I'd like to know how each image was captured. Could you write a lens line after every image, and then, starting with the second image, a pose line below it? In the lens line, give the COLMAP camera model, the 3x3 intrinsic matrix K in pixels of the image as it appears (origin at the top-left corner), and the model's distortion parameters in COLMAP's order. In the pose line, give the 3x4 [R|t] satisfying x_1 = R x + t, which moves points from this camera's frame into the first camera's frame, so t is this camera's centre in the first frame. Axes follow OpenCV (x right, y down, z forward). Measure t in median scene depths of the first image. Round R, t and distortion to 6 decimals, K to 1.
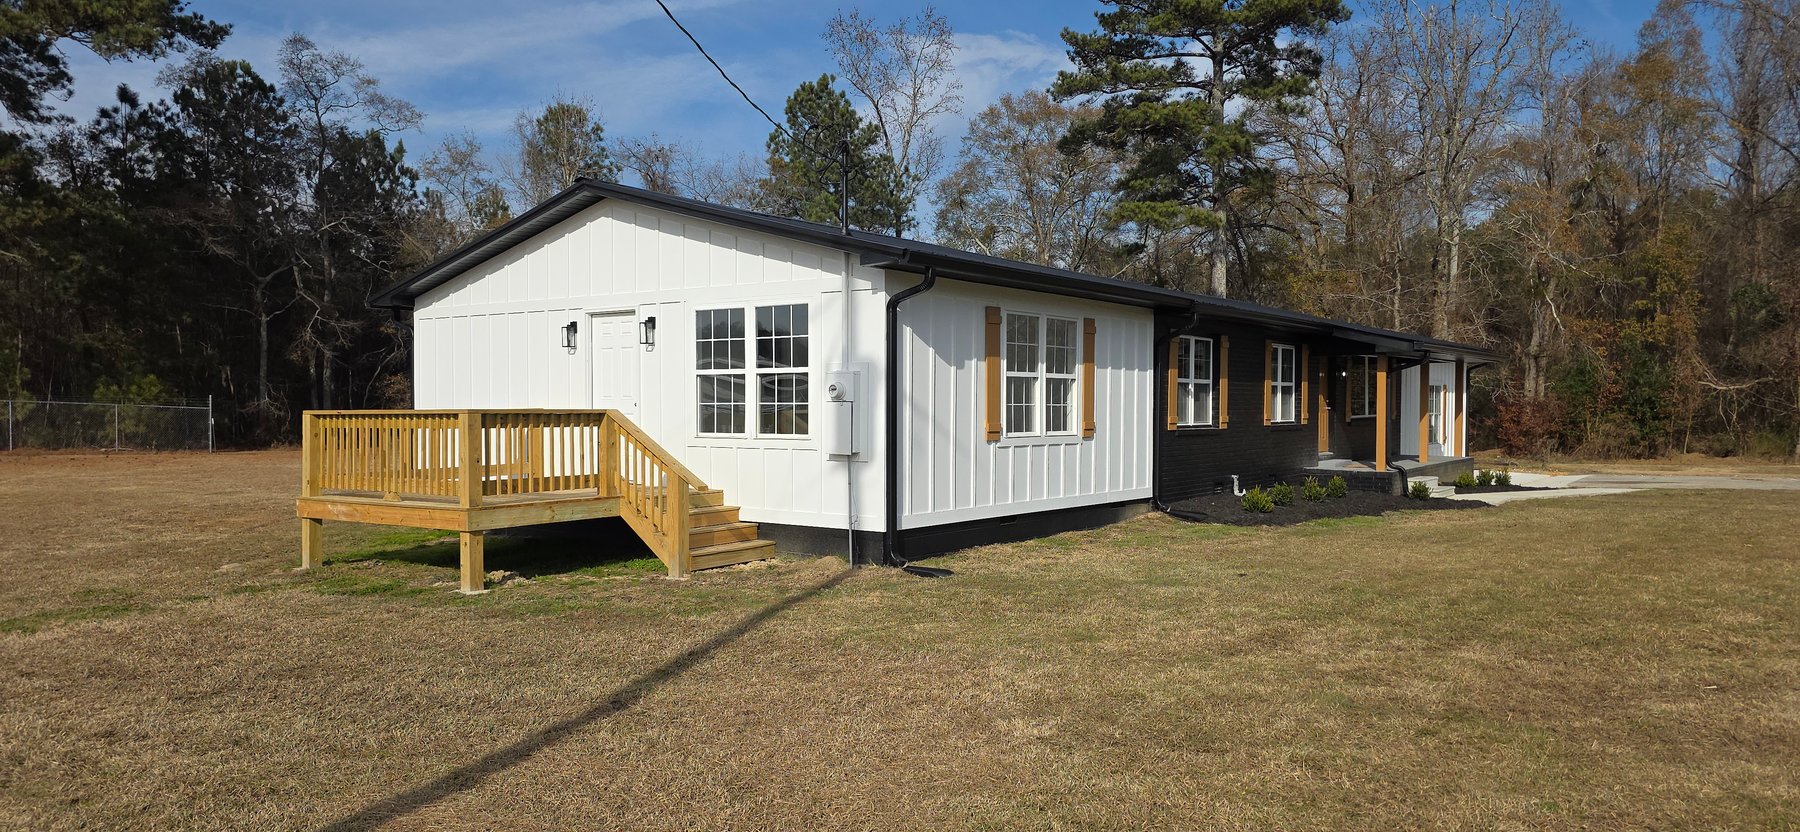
lens RADIAL K [[1187.5, 0, 883.3], [0, 1187.5, 422.7], [0, 0, 1]] dist [0.058511, -0.017851]
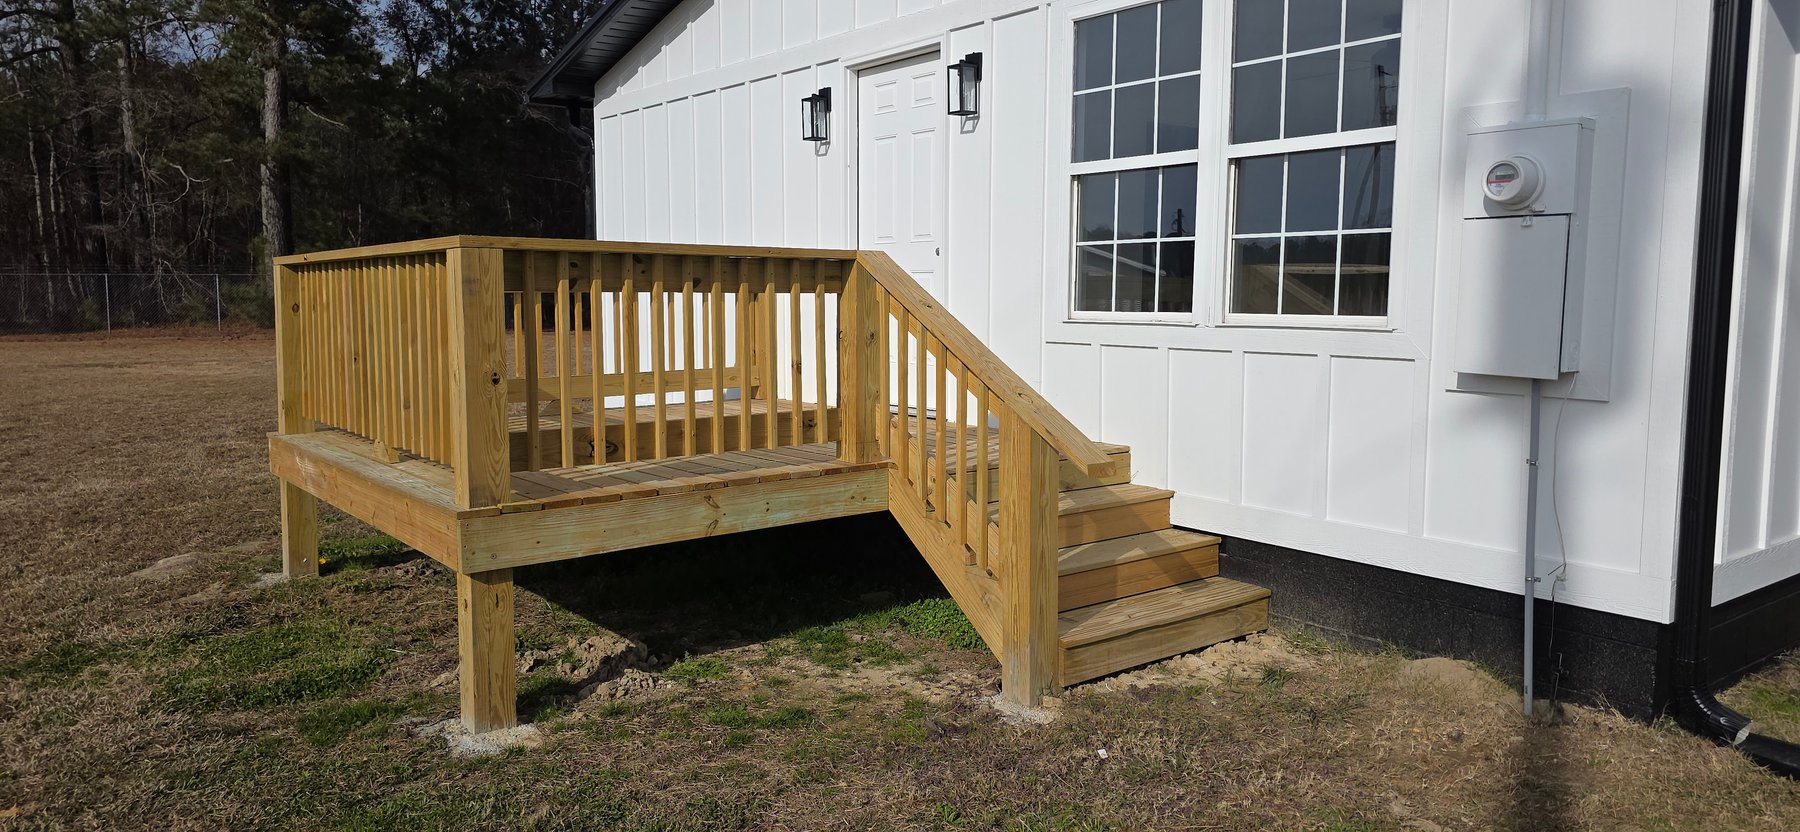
lens RADIAL K [[1187.5, 0, 905.1], [0, 1187.5, 454.3], [0, 0, 1]] dist [0.058511, -0.017851]
pose [[0.966338, 0.037818, -0.254483, -0.110225], [-0.006682, 0.992493, 0.122116, 0.008178], [0.257191, -0.116305, 0.959336, 0.605276]]
